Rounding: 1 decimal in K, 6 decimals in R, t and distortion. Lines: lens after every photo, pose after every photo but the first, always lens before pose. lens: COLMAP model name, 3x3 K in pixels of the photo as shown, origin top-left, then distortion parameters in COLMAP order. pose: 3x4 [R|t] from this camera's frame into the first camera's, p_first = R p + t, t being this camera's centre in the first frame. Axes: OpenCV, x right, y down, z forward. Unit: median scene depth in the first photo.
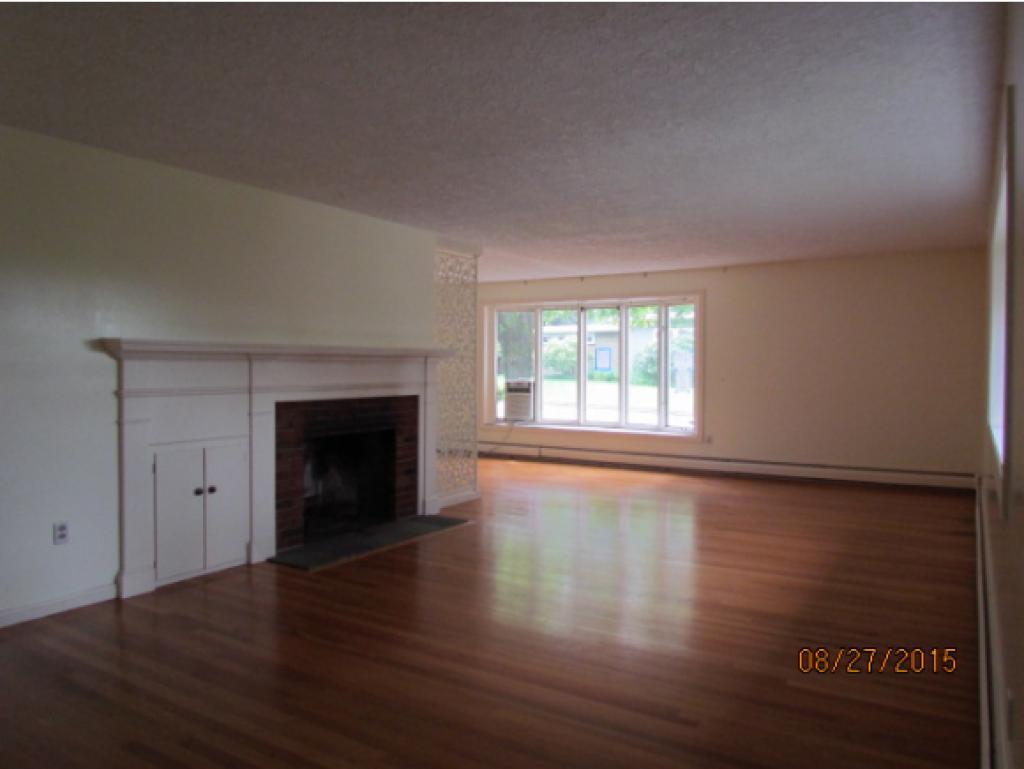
lens RADIAL K [[732.3, 0, 513.8], [0, 732.3, 380.5], [0, 0, 1]] dist [-0.003782, -0.001506]
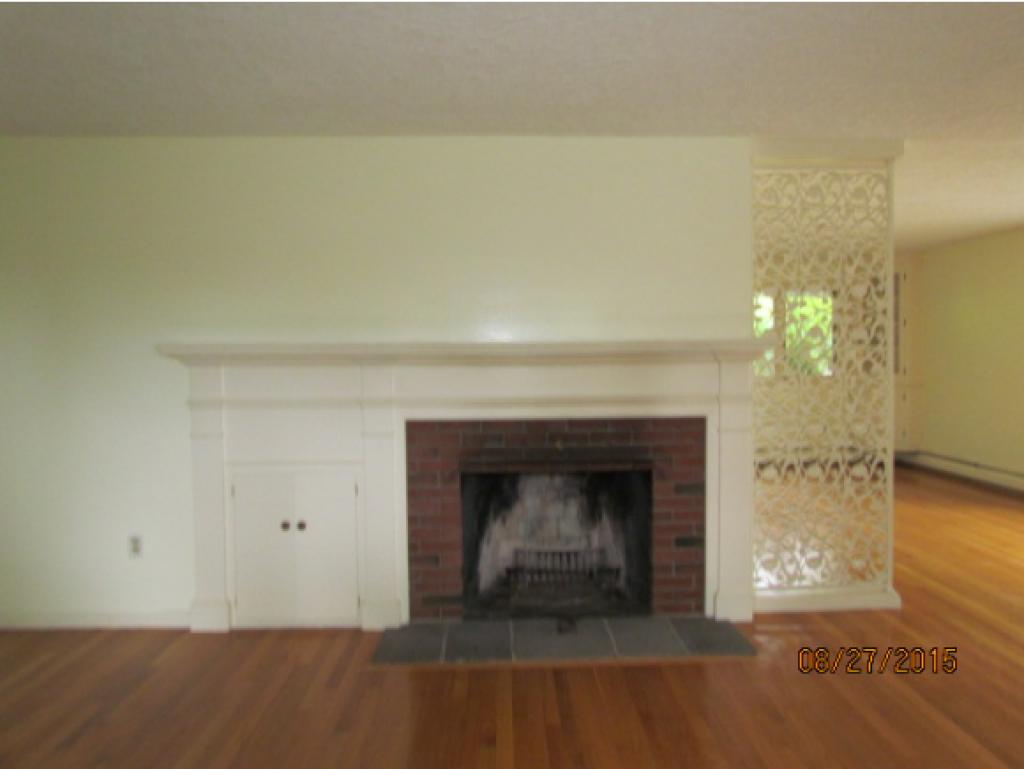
lens RADIAL K [[684.3, 0, 512.7], [0, 684.3, 397.9], [0, 0, 1]] dist [-0.039195, 0.000218]
pose [[0.541868, 0.023293, -0.840141, 0.255990], [-0.001781, 0.999645, 0.026566, -0.009331], [0.840462, -0.012899, 0.541718, 0.589582]]
